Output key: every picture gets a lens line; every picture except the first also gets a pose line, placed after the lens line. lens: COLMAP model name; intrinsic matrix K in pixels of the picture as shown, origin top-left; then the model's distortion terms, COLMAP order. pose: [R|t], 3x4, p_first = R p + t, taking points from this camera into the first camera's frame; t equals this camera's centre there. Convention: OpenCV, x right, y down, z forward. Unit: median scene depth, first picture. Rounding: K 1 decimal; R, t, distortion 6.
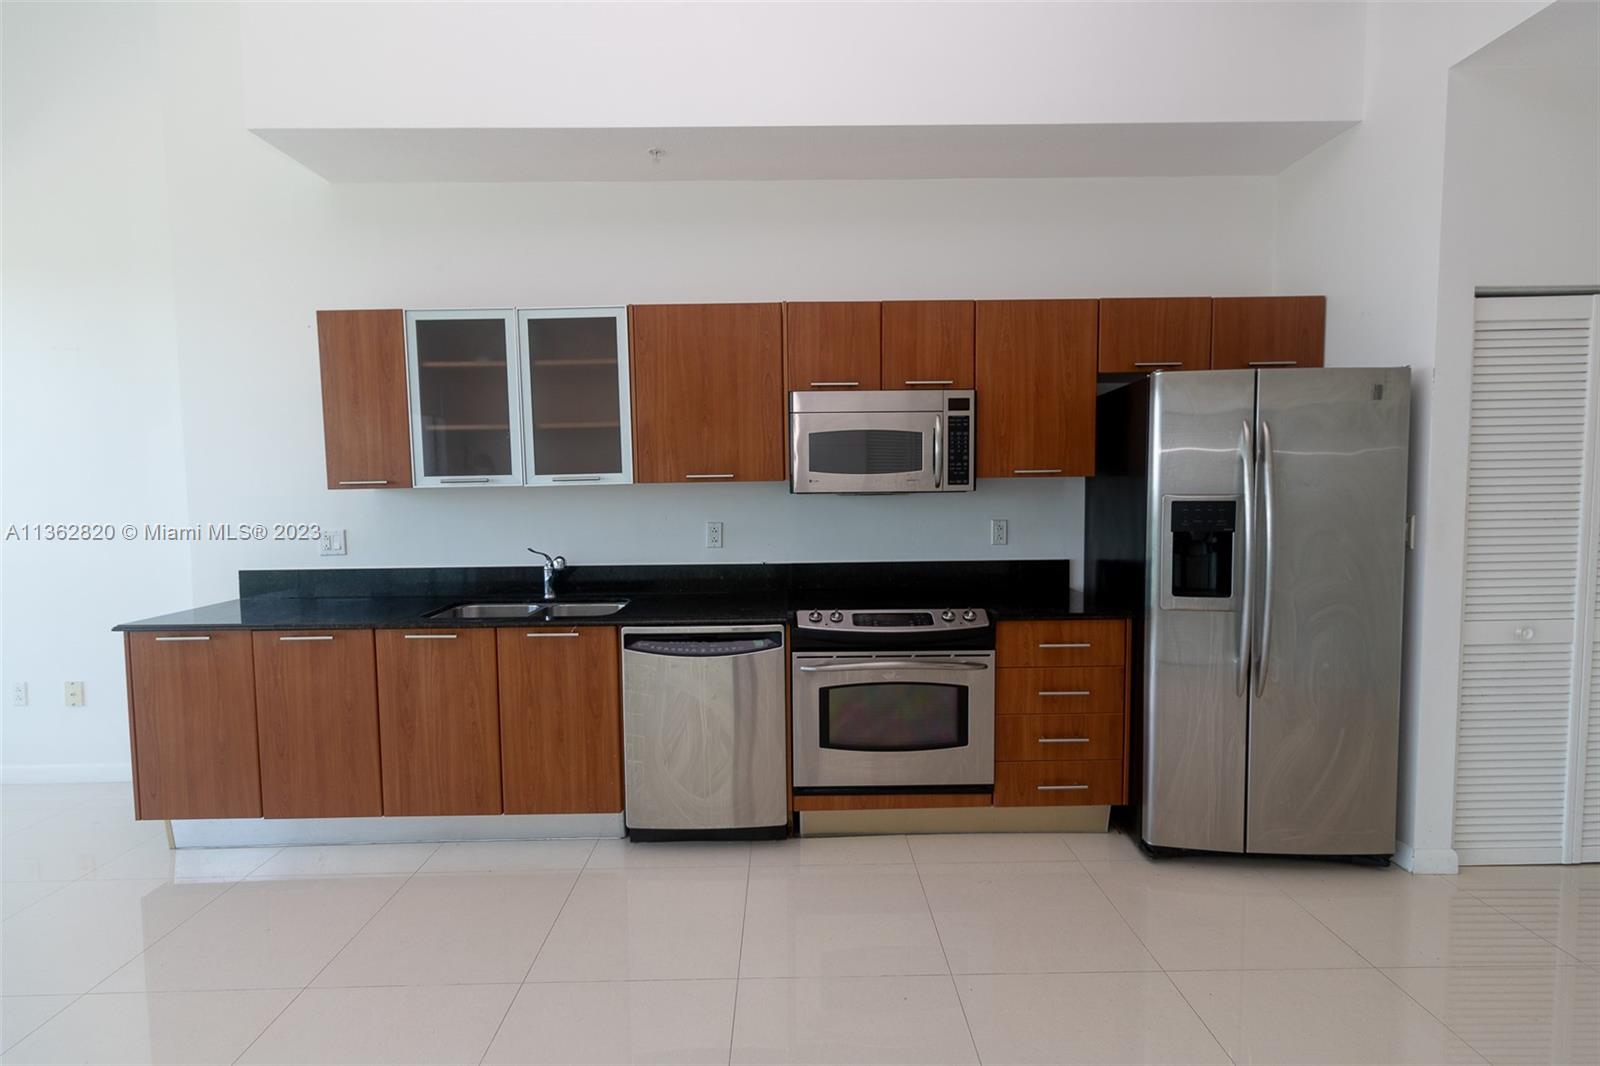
lens RADIAL K [[735.8, 0, 801.2], [0, 735.8, 521.1], [0, 0, 1]] dist [0.002023, 0.000537]
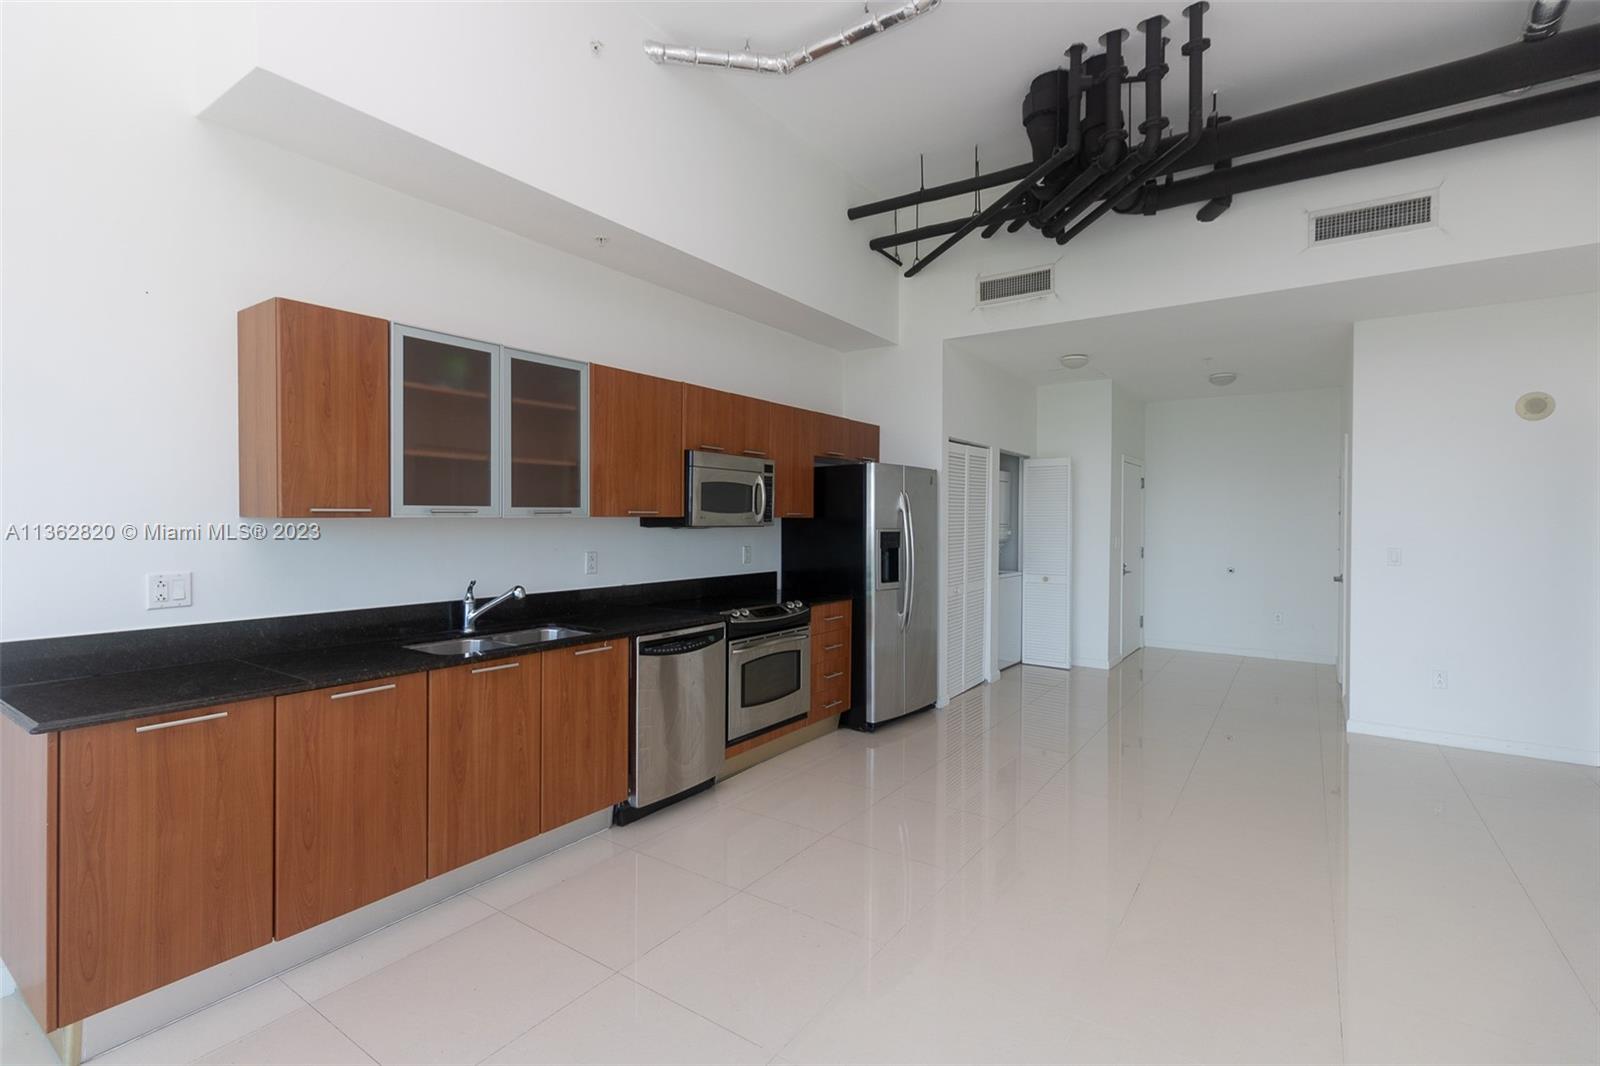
lens RADIAL K [[735.8, 0, 796.3], [0, 735.8, 522.8], [0, 0, 1]] dist [0.002023, 0.000537]
pose [[0.580104, 0.012047, 0.814453, -1.043126], [0.033102, 0.998716, -0.038350, 0.012972], [-0.813869, 0.049207, 0.578961, 0.085841]]
